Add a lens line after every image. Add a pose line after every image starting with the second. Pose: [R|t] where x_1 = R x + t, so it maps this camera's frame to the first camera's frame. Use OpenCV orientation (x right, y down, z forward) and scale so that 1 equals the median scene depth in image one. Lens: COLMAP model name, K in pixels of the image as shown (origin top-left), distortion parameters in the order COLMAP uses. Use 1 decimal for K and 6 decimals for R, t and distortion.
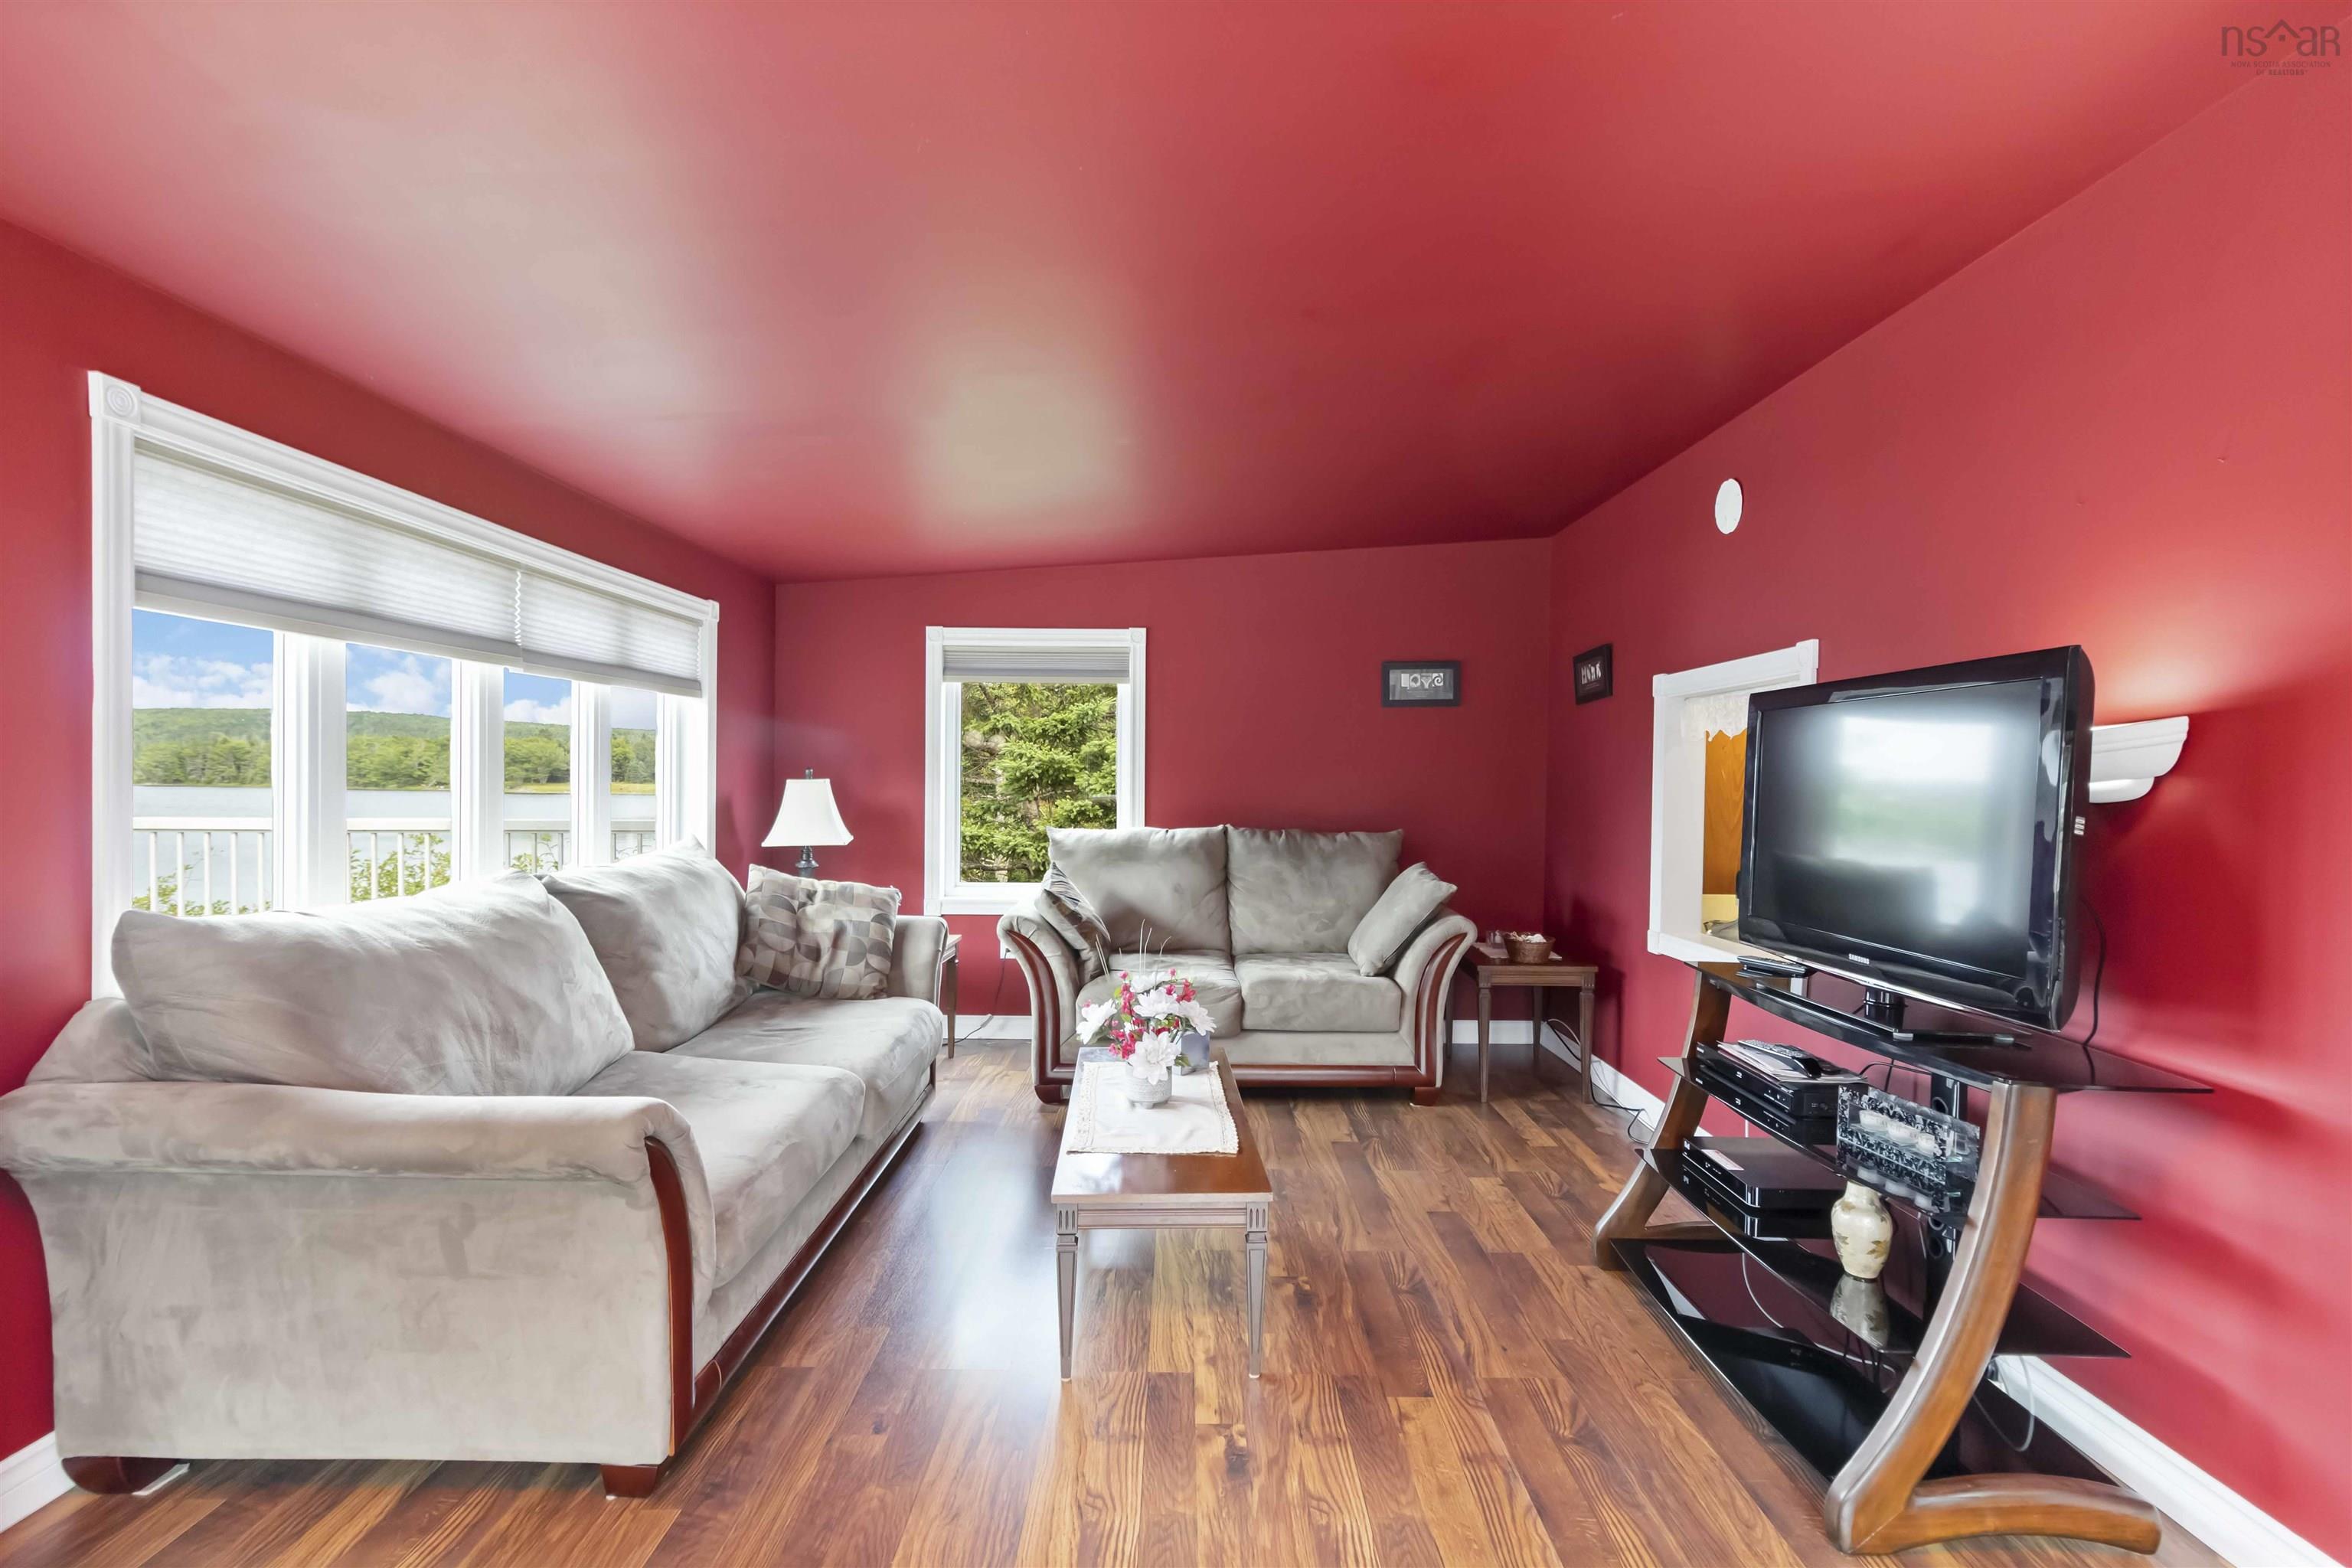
lens RADIAL K [[1090.6, 0, 1157.4], [0, 1090.6, 782.3], [0, 0, 1]] dist [0.004735, -0.001468]
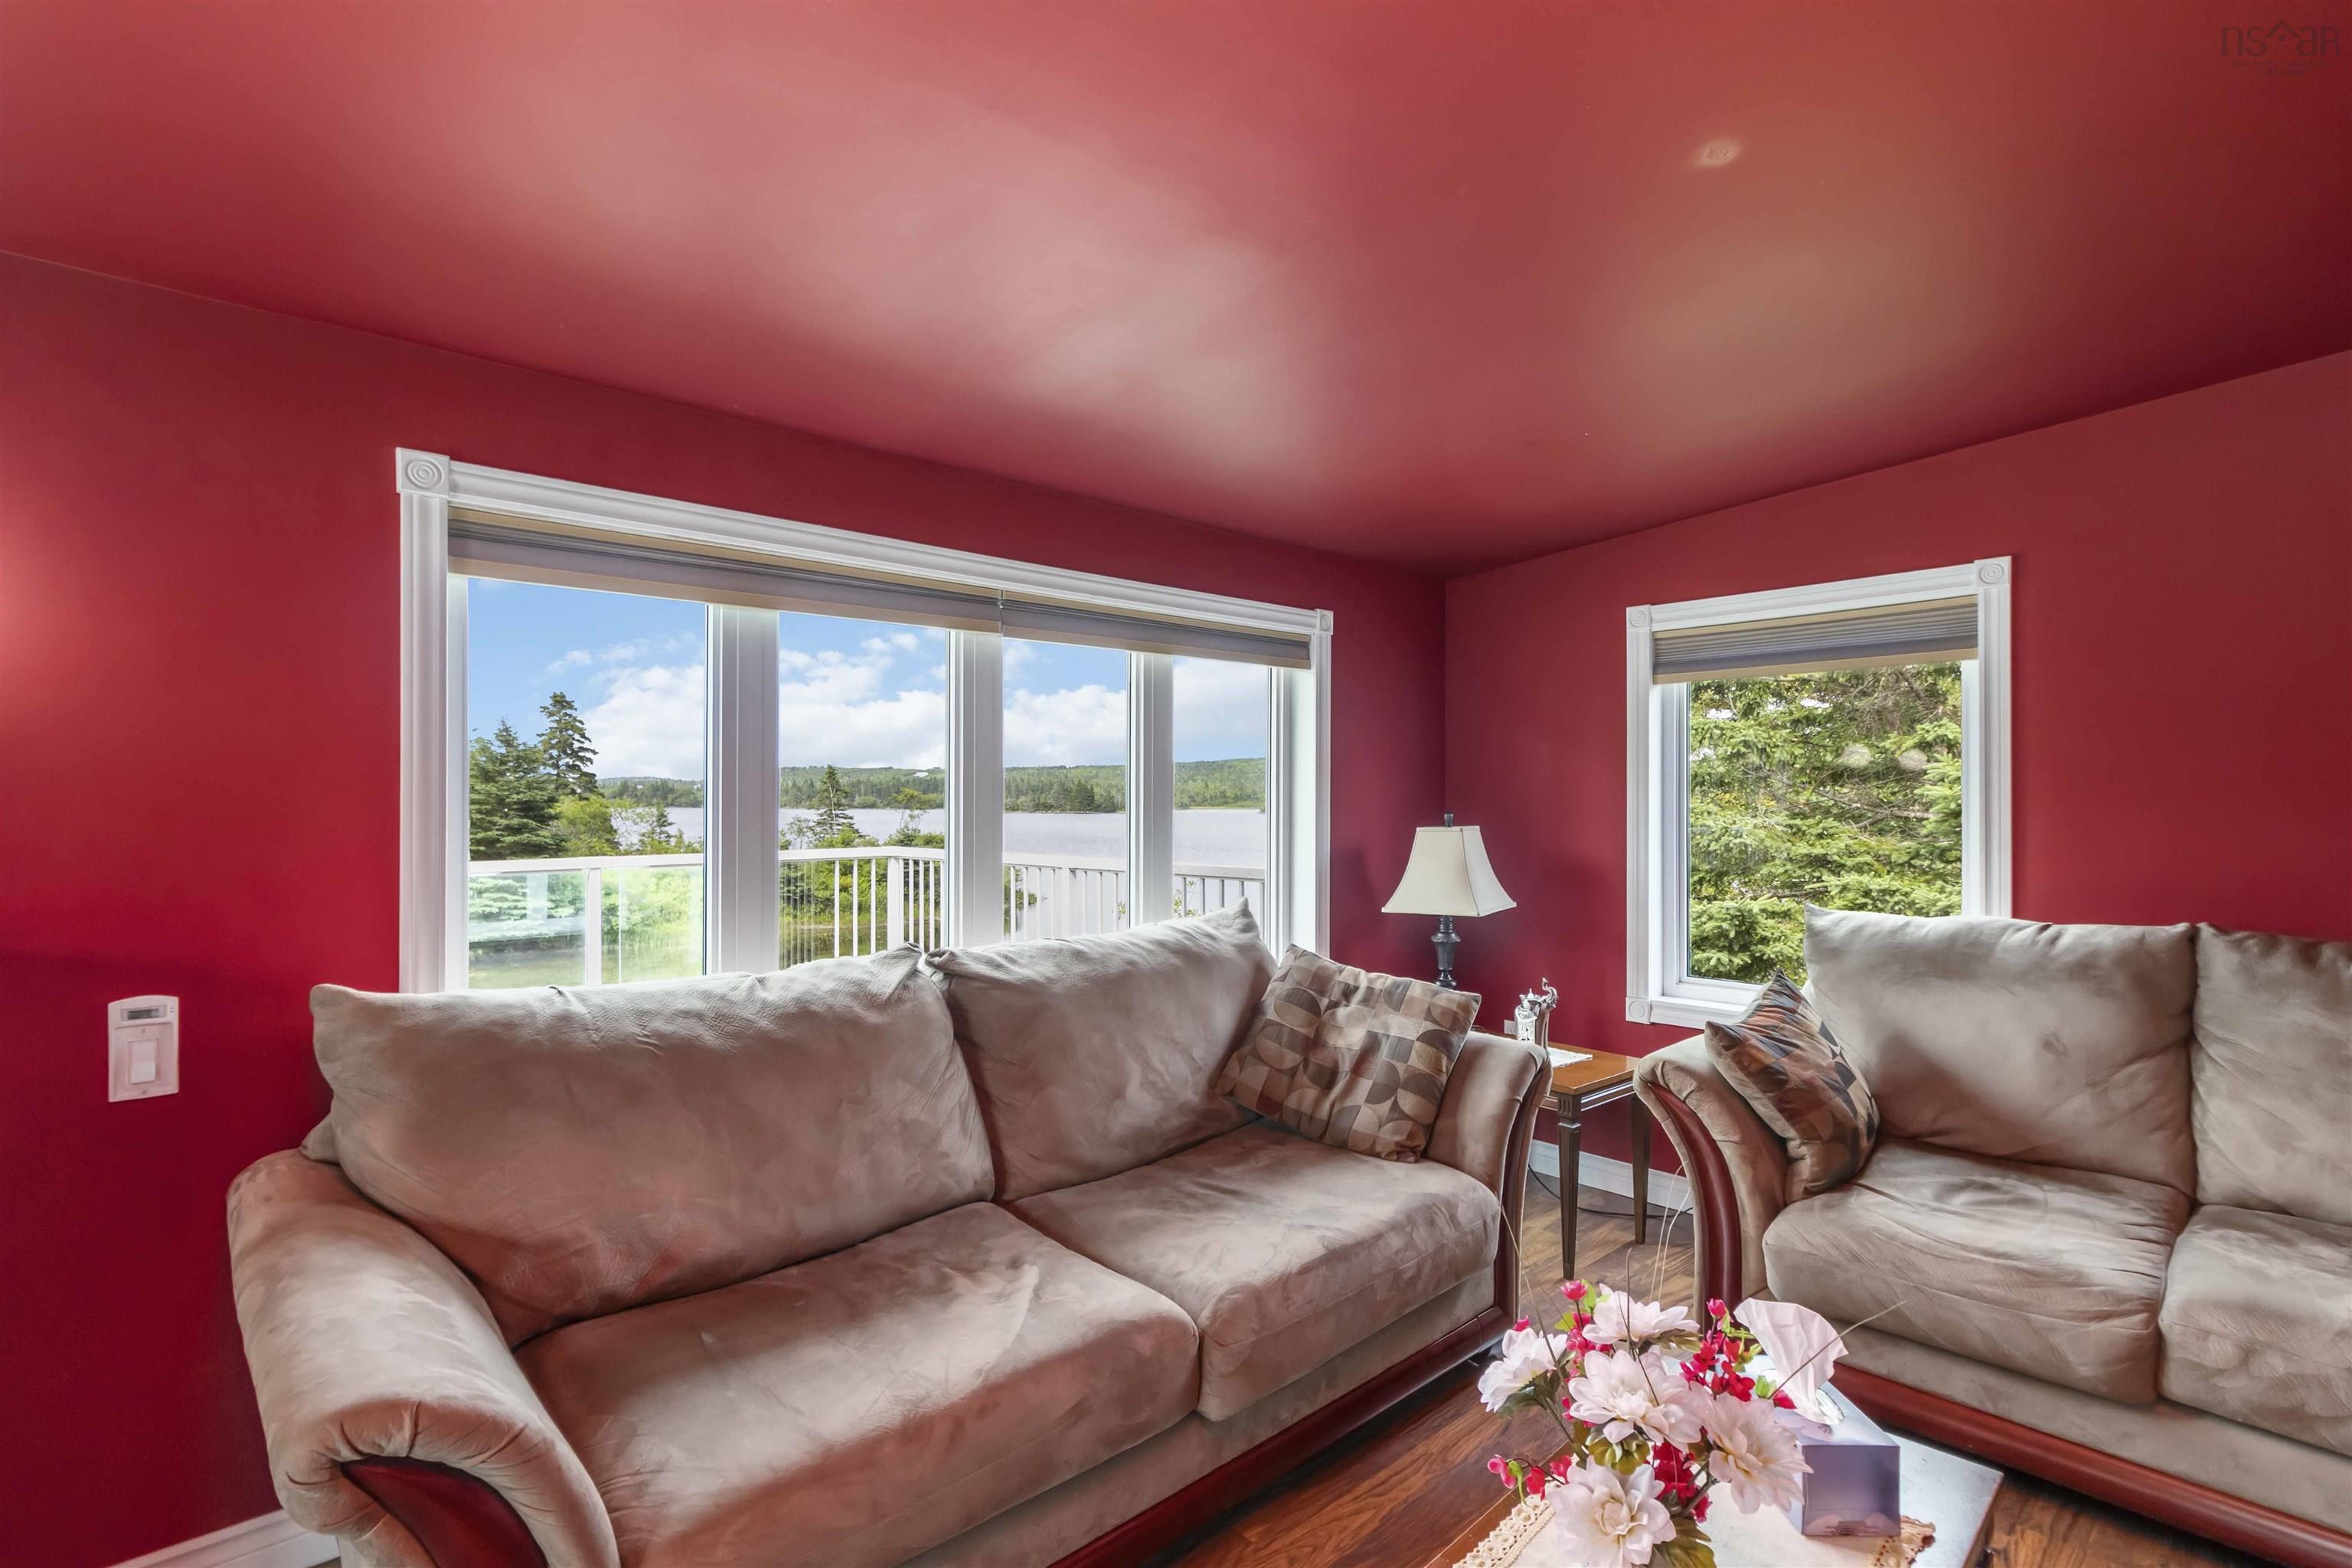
lens RADIAL K [[1090.6, 0, 1192.1], [0, 1090.6, 804.4], [0, 0, 1]] dist [0.004735, -0.001468]
pose [[0.690164, -0.007531, -0.723614, 0.127519], [0.003778, 0.999970, -0.006804, -0.015720], [0.723643, 0.001962, 0.690172, 0.390702]]
